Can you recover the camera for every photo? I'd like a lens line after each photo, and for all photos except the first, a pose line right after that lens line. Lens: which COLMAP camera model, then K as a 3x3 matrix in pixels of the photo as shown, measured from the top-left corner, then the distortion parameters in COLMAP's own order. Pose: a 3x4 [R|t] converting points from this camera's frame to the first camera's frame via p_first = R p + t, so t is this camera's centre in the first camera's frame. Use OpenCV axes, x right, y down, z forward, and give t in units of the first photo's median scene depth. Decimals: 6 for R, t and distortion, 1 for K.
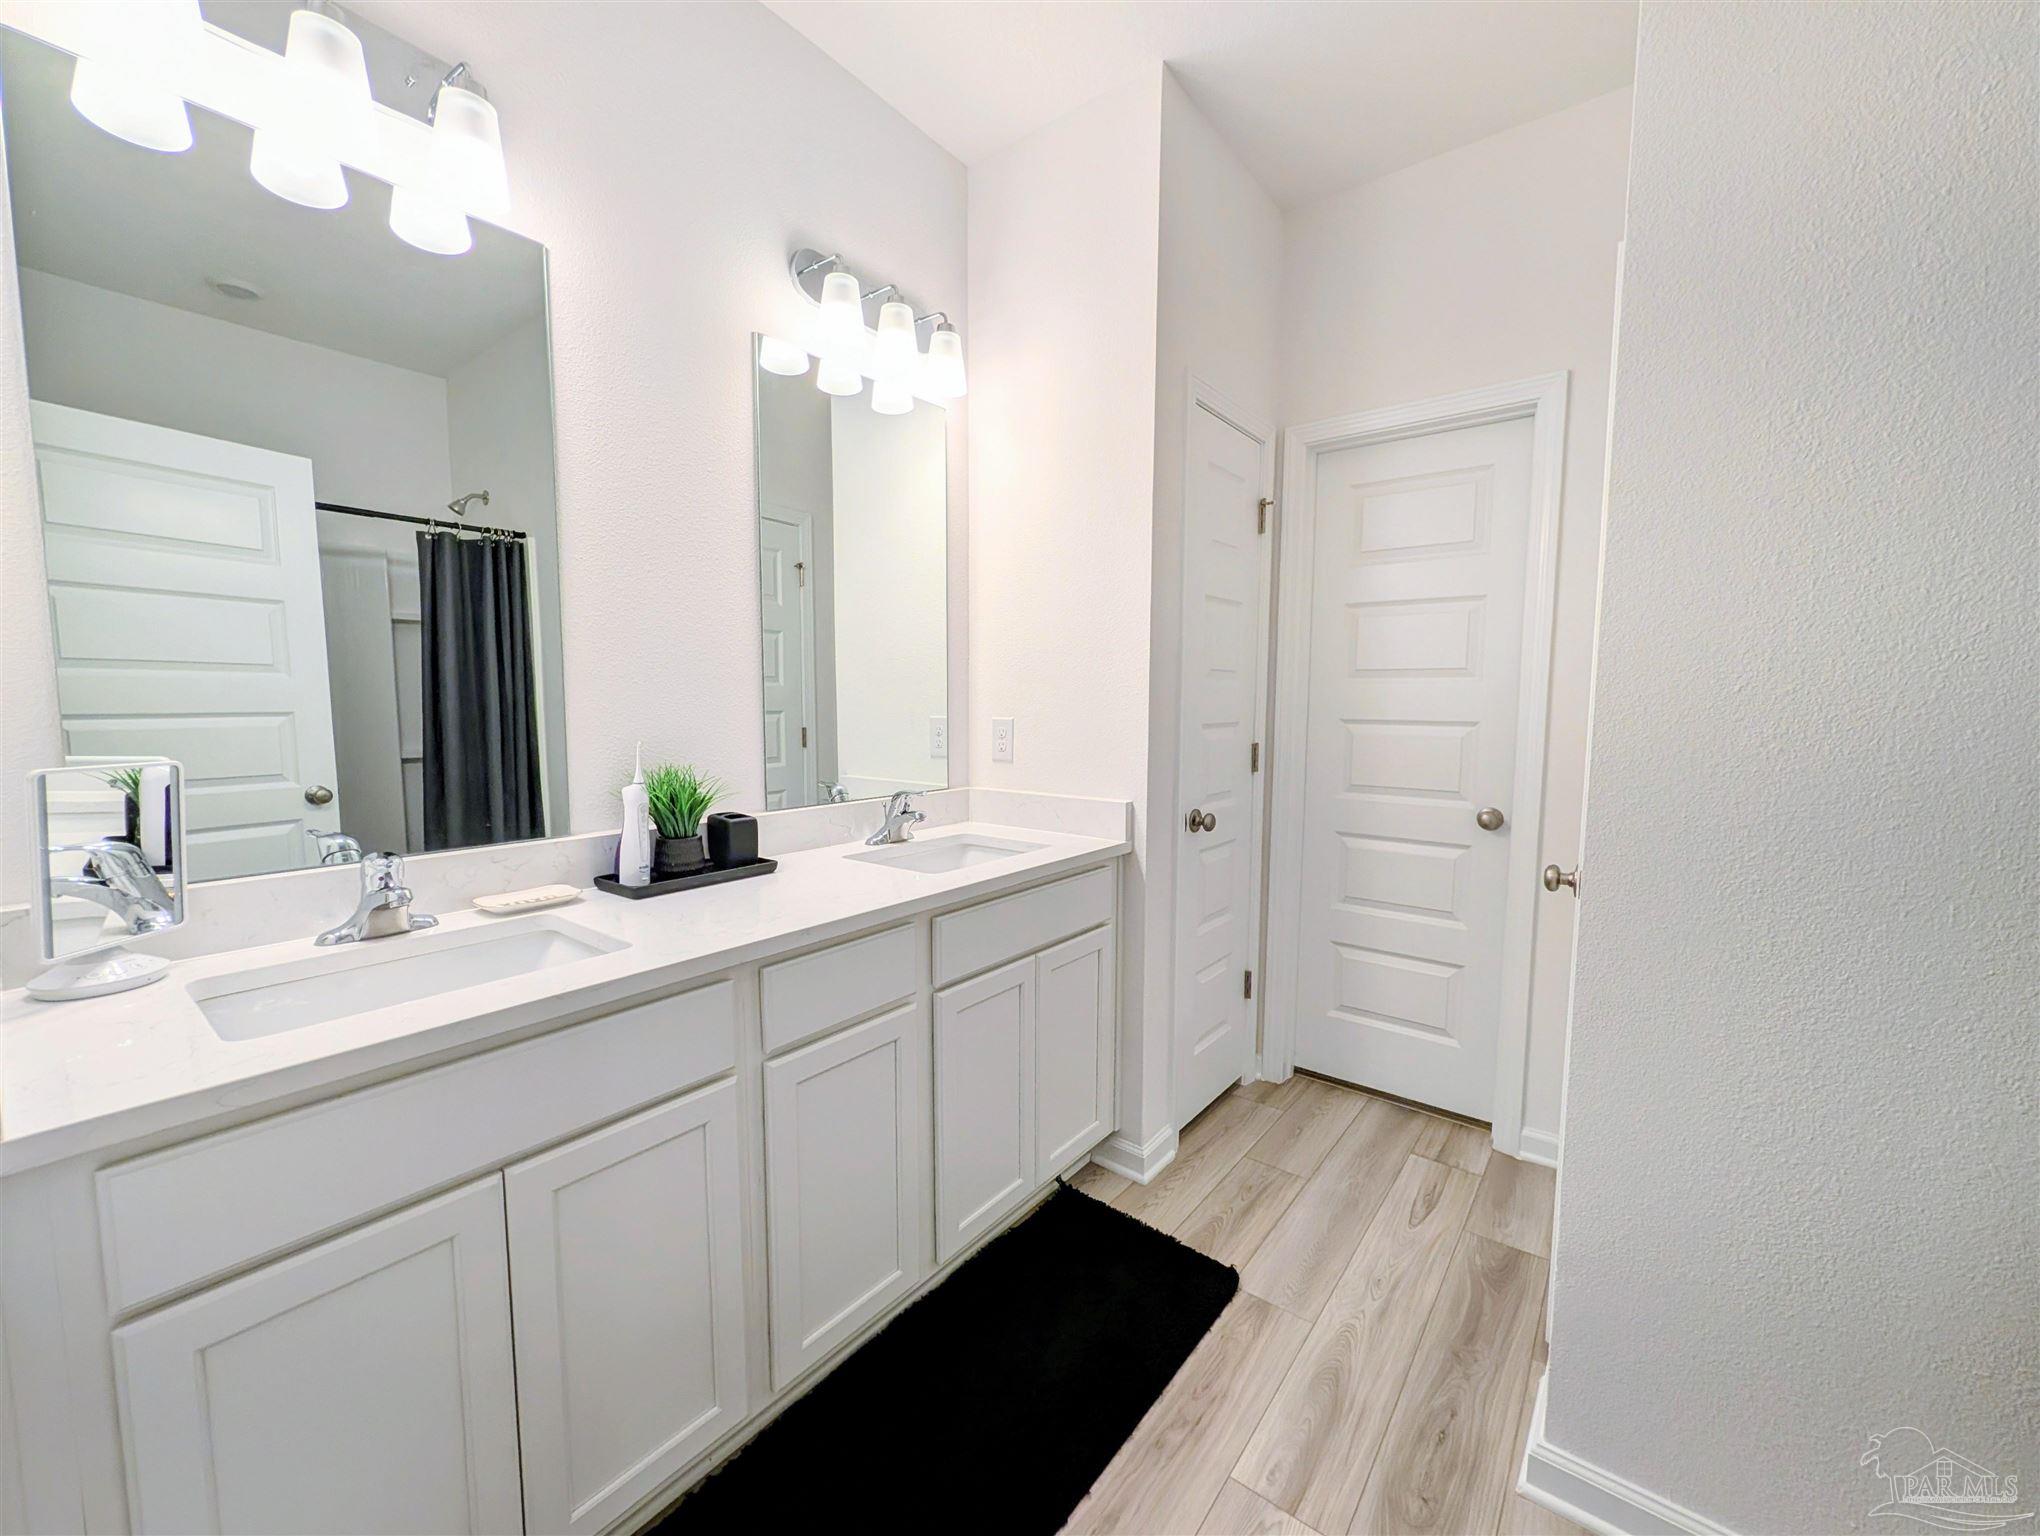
lens RADIAL K [[824.9, 0, 1020.0], [0, 824.9, 768.0], [0, 0, 1]] dist [-0.000810, 0.000446]
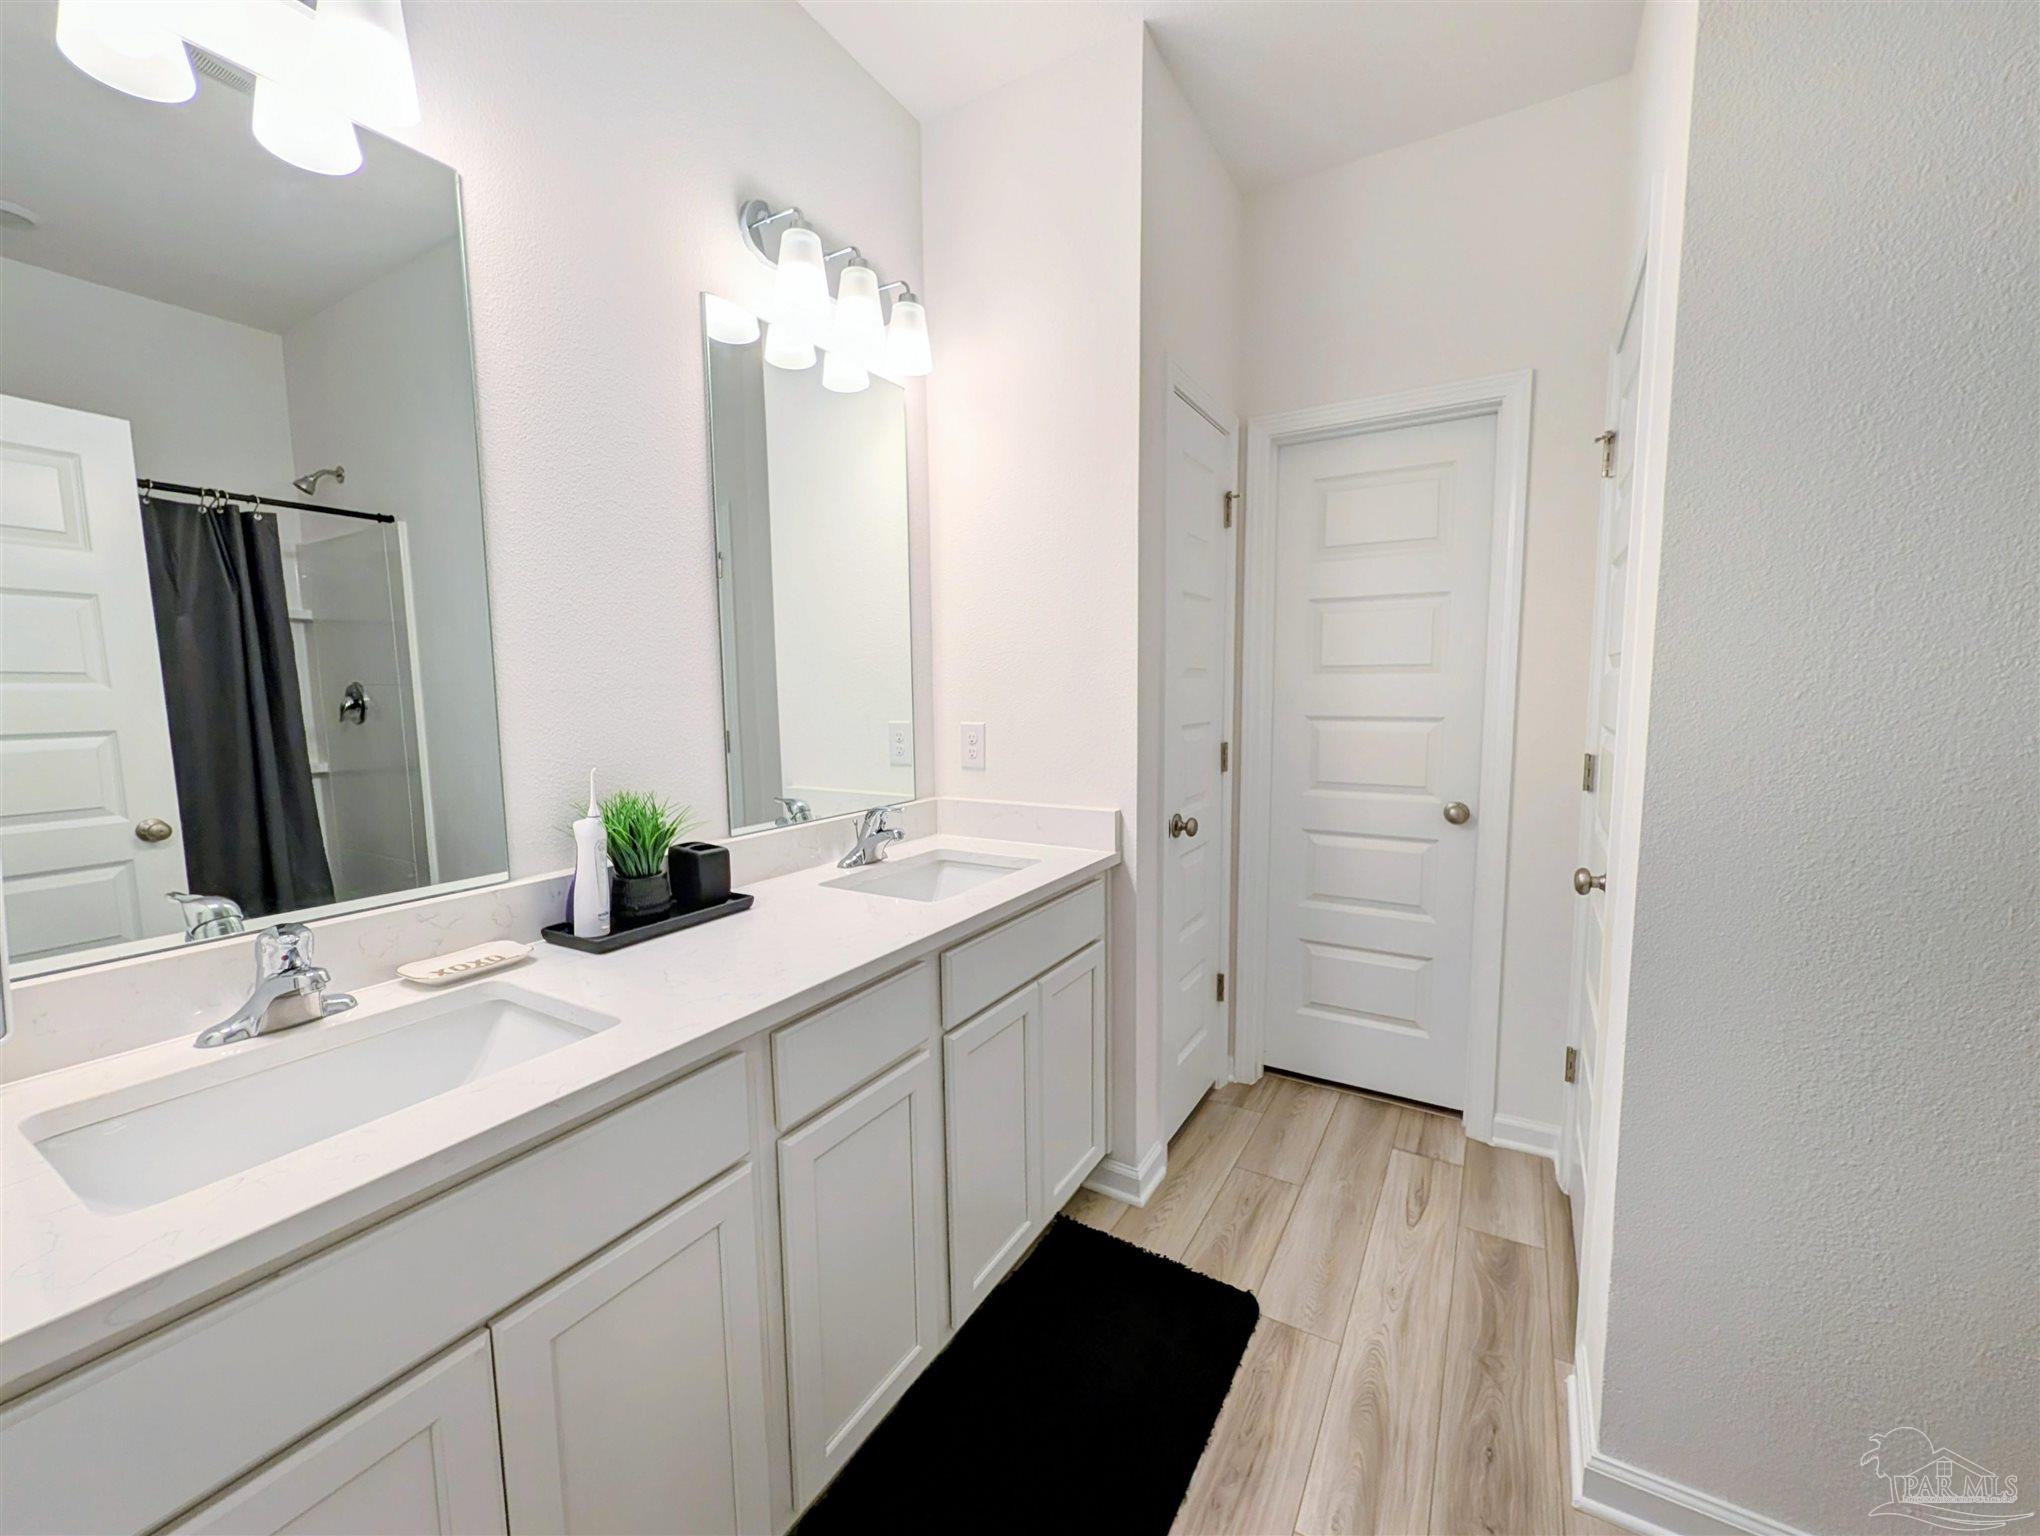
lens RADIAL K [[824.9, 0, 1020.0], [0, 824.9, 768.0], [0, 0, 1]] dist [-0.000810, 0.000446]
pose [[0.991254, -0.026842, 0.129212, -0.110306], [0.025001, 0.999562, 0.015844, -0.027993], [-0.129581, -0.012475, 0.991490, 0.079771]]
